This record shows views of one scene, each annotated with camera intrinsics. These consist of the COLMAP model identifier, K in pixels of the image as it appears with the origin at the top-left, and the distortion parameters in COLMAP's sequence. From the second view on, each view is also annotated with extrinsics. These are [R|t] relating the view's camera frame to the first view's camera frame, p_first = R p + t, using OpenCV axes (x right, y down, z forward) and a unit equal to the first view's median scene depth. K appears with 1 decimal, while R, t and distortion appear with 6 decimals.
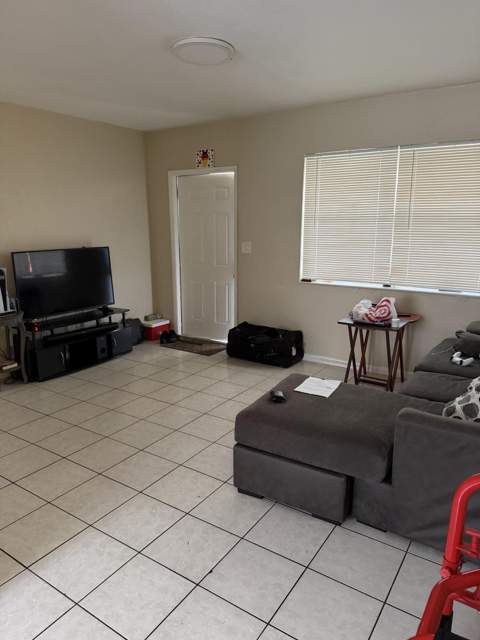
lens RADIAL K [[456.8, 0, 241.5], [0, 456.8, 323.5], [0, 0, 1]] dist [0.028049, -0.001150]
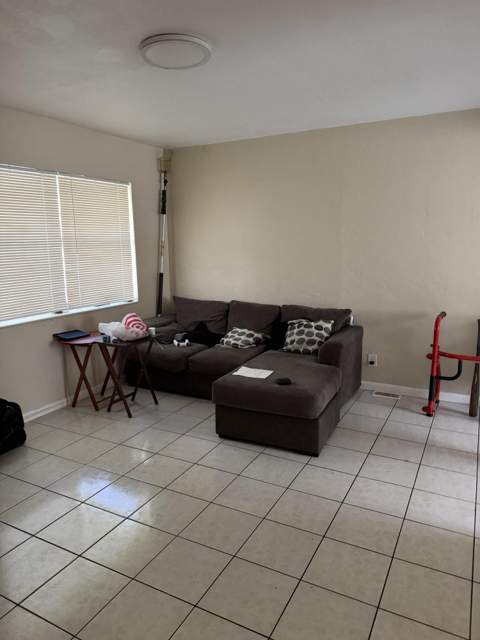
lens RADIAL K [[456.8, 0, 241.6], [0, 456.8, 318.2], [0, 0, 1]] dist [0.028049, -0.001150]
pose [[-0.094731, -0.173108, 0.980336, -0.723671], [0.240836, 0.951528, 0.191294, -0.177517], [-0.965932, 0.254222, -0.048448, 0.738950]]
